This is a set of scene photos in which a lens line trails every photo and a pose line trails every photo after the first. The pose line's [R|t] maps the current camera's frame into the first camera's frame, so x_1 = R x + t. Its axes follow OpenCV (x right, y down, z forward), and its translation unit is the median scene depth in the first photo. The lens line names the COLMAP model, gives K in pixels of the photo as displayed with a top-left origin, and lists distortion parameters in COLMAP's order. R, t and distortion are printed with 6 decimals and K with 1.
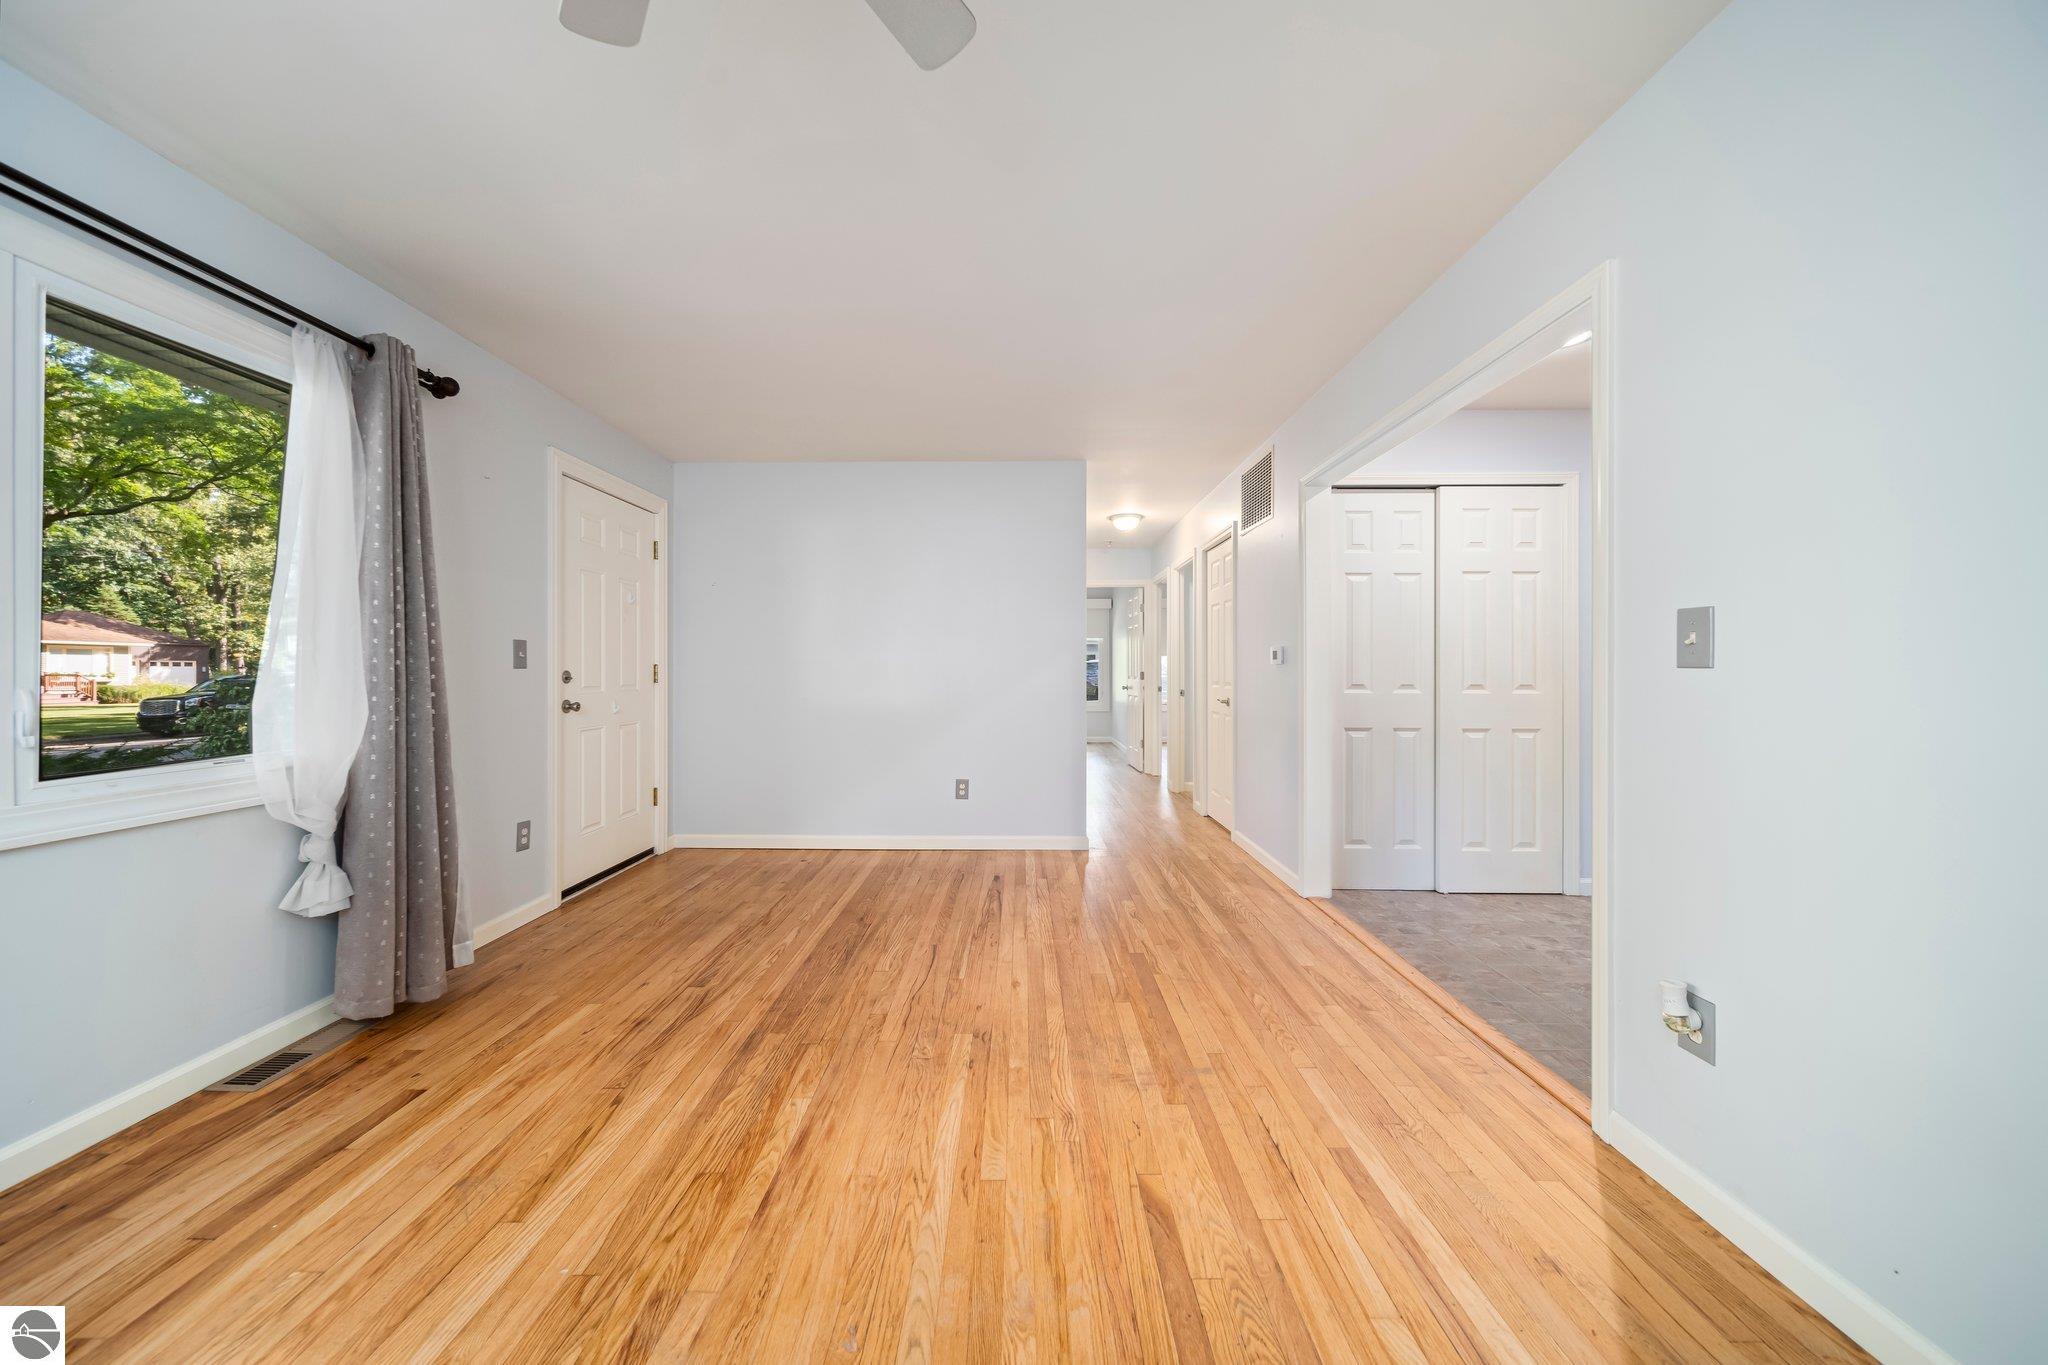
lens RADIAL K [[734.4, 0, 1011.0], [0, 734.4, 673.3], [0, 0, 1]] dist [-0.001214, -0.000490]
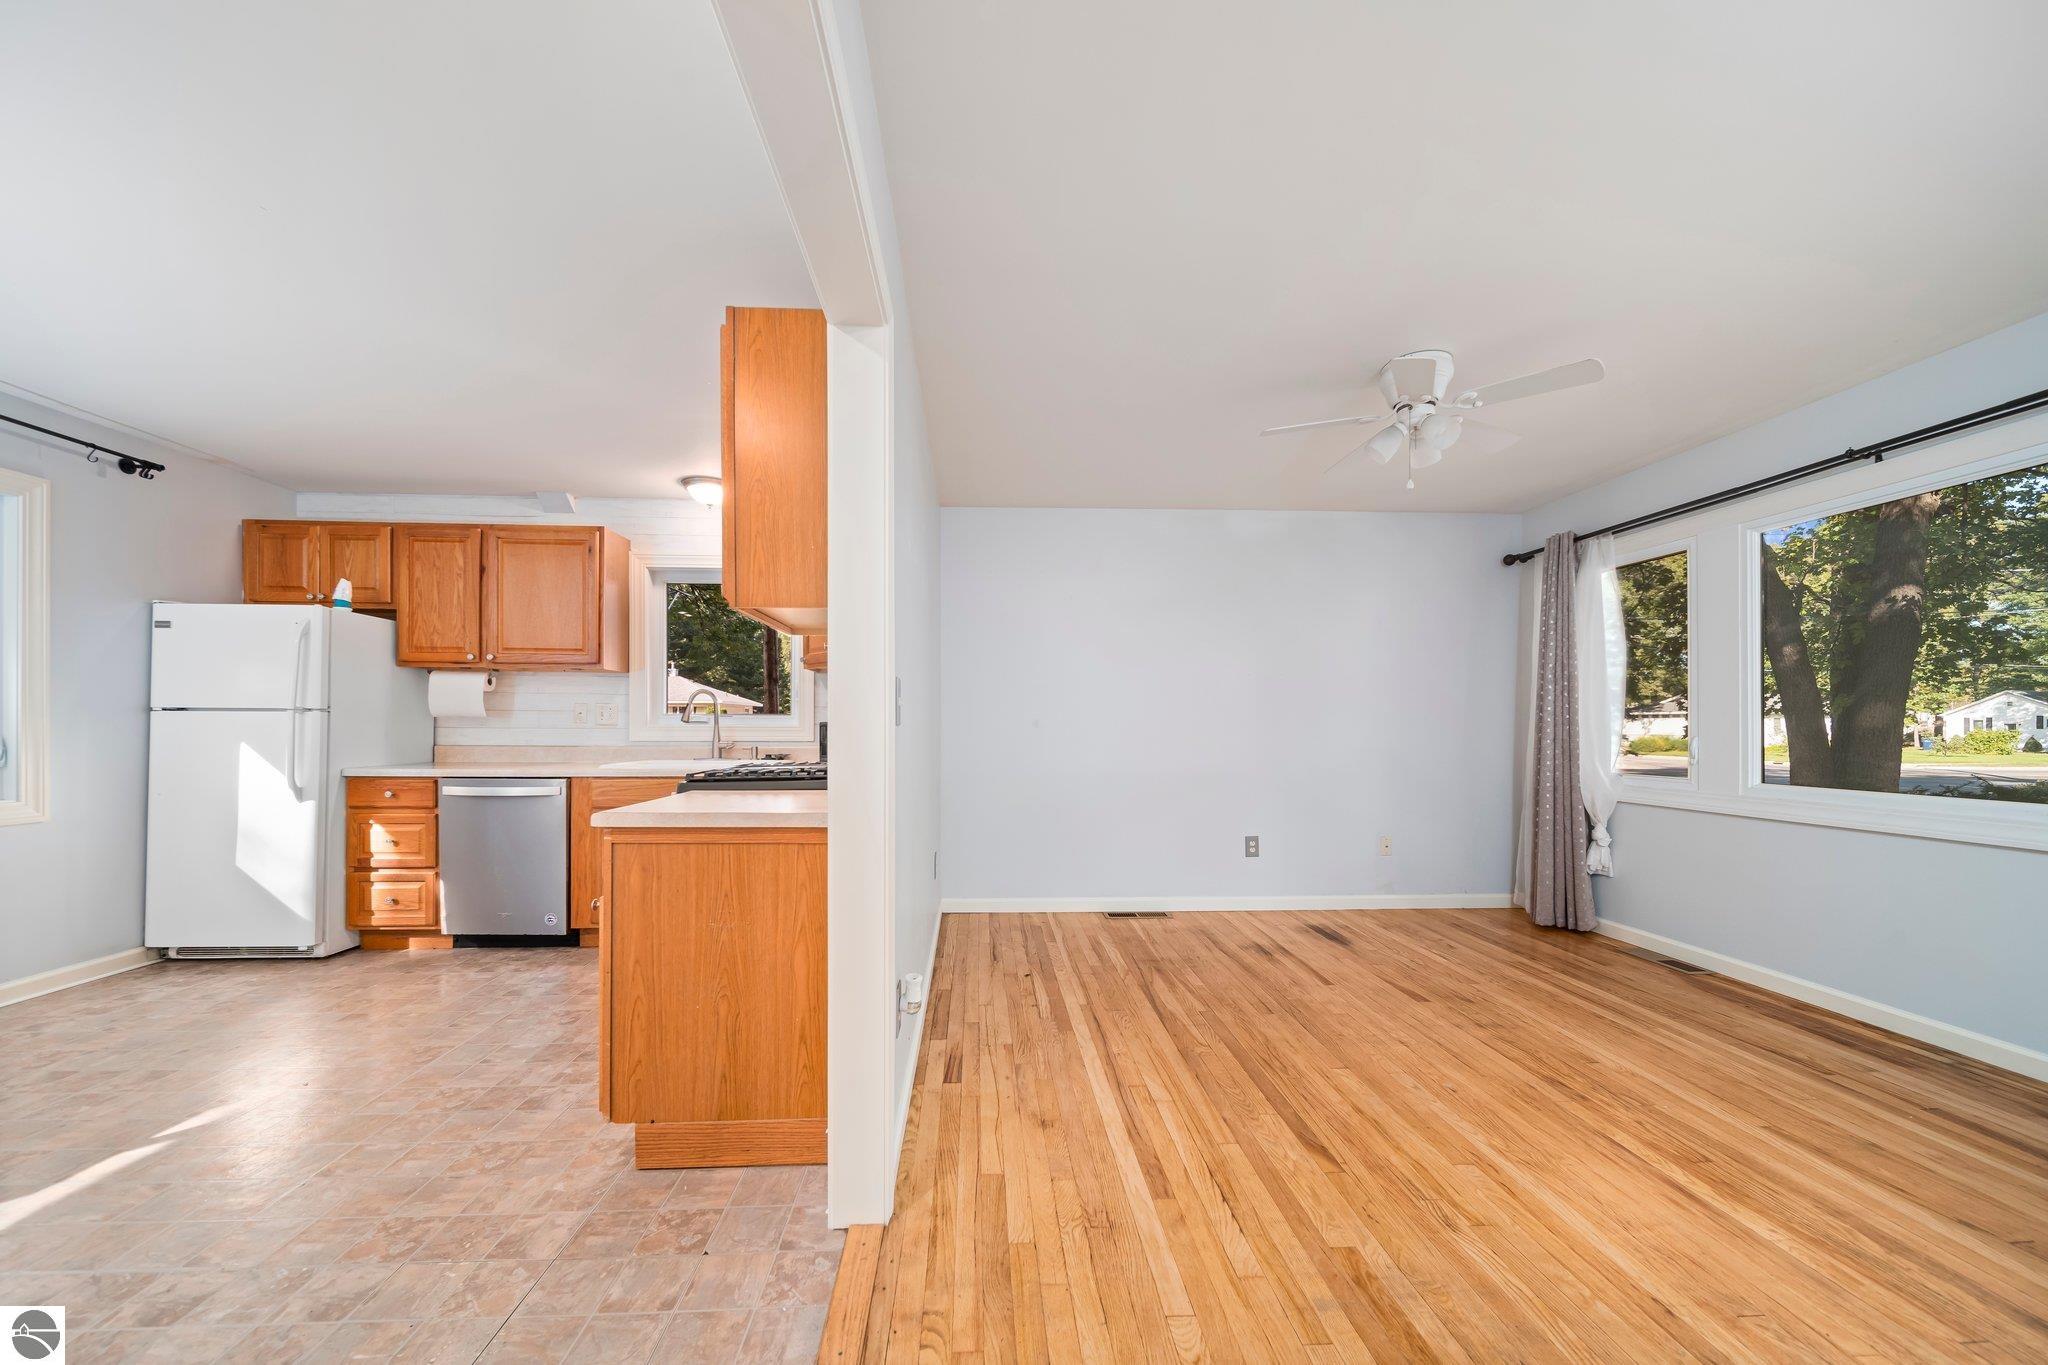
lens RADIAL K [[741.4, 0, 1003.3], [0, 741.4, 717.2], [0, 0, 1]] dist [-0.002319, -0.000362]
pose [[-0.998657, -0.003482, -0.051700, 0.655961], [-0.003121, 0.999970, -0.007065, -0.009147], [0.051723, -0.006894, -0.998638, 1.825786]]
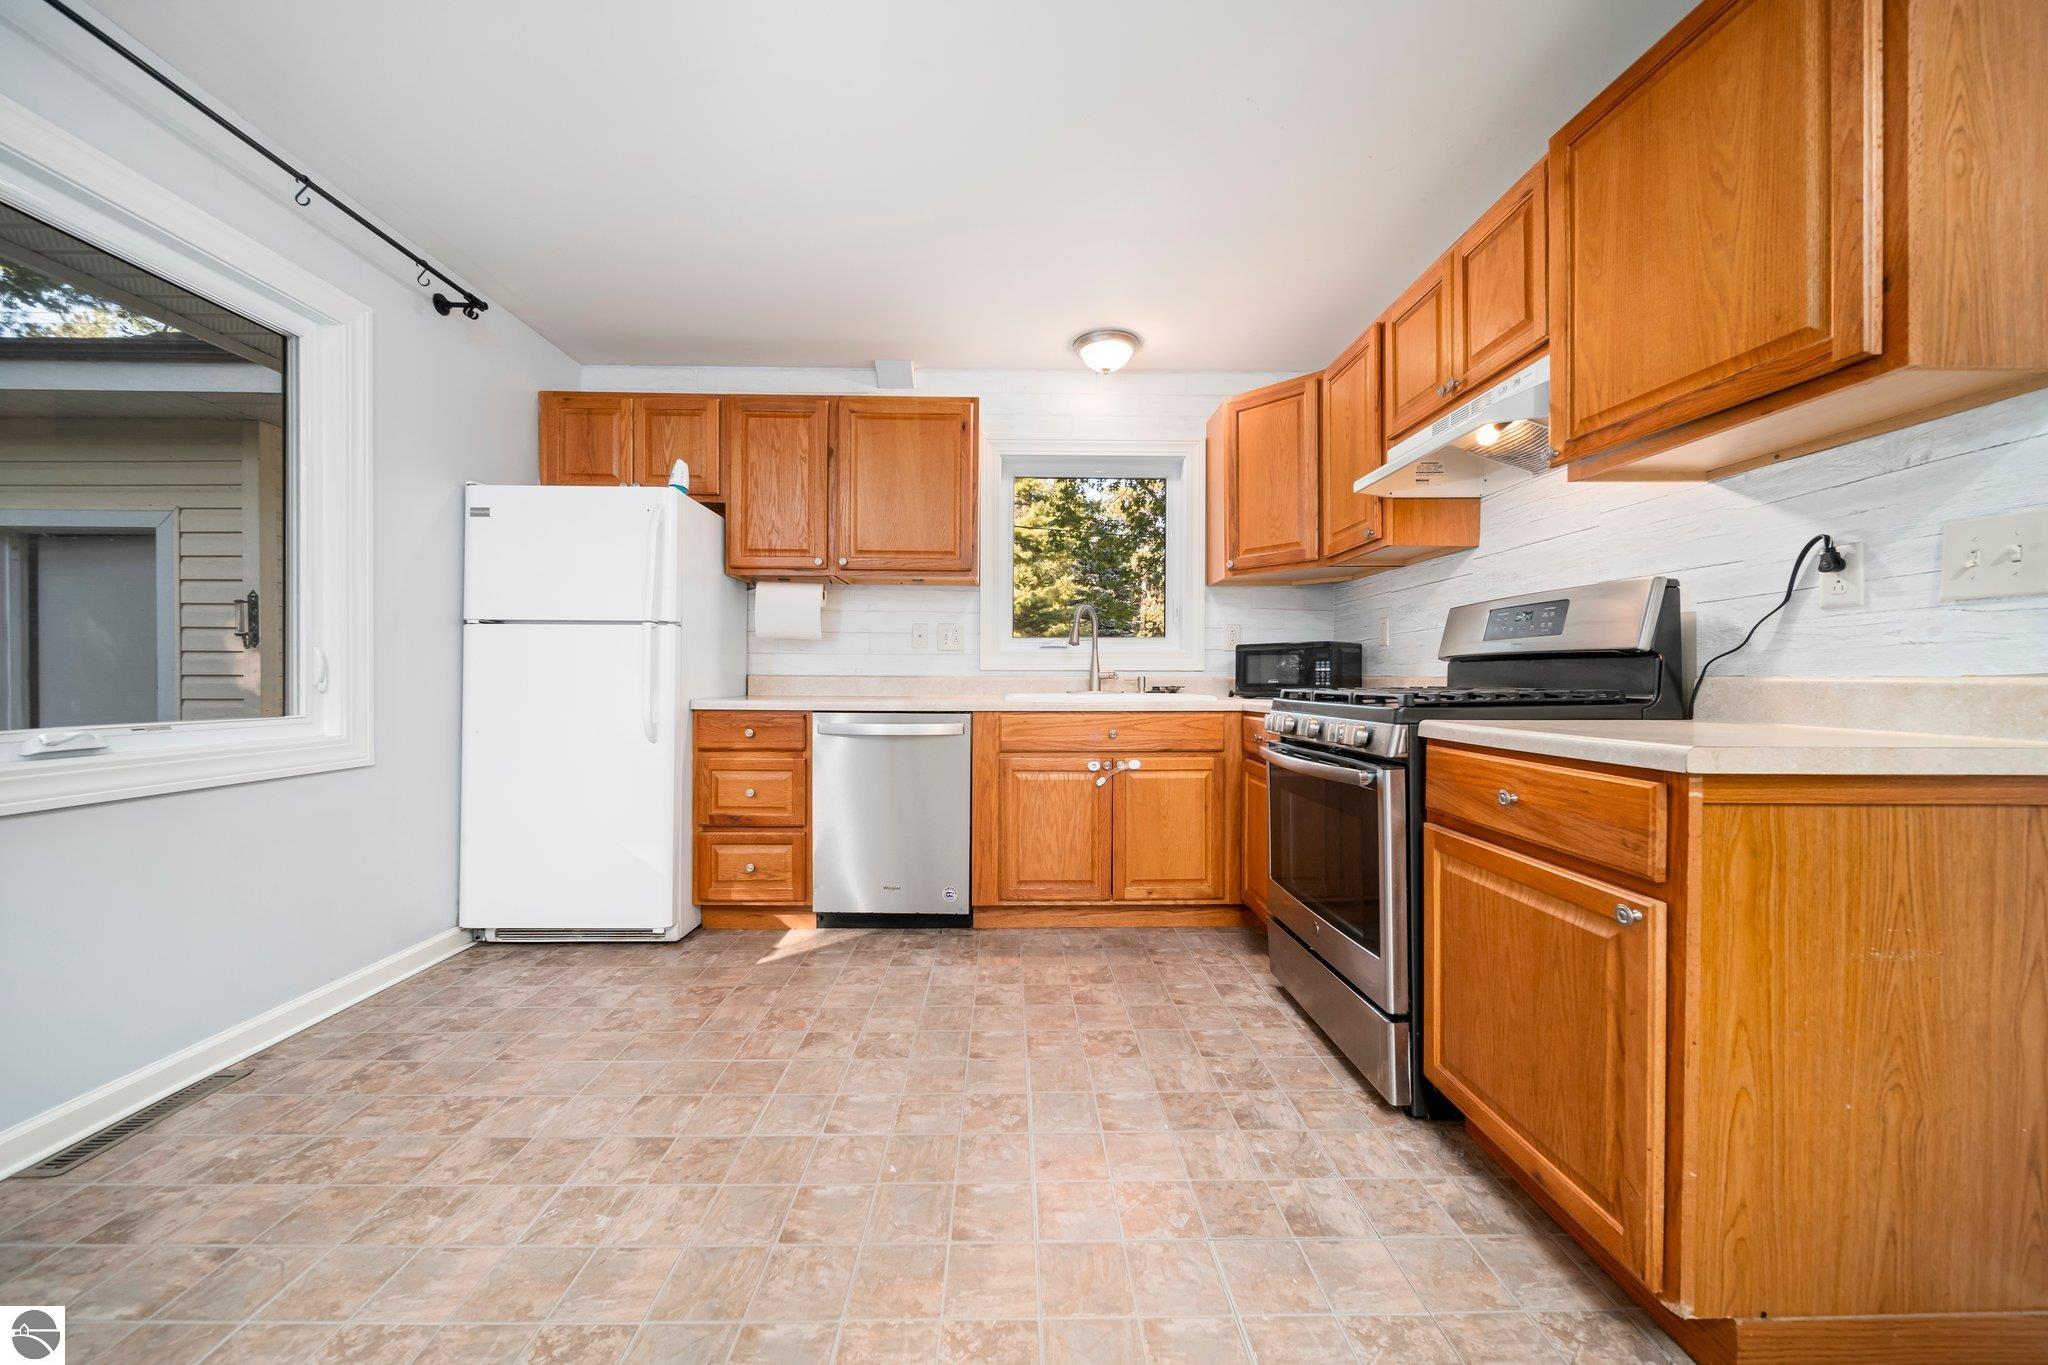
lens RADIAL K [[734.4, 0, 1011.0], [0, 734.4, 673.3], [0, 0, 1]] dist [-0.001214, -0.000490]
pose [[-0.999806, -0.003263, -0.019412, 1.616251], [-0.003222, 0.999993, -0.002134, 0.061292], [0.019418, -0.002071, -0.999809, 1.337265]]
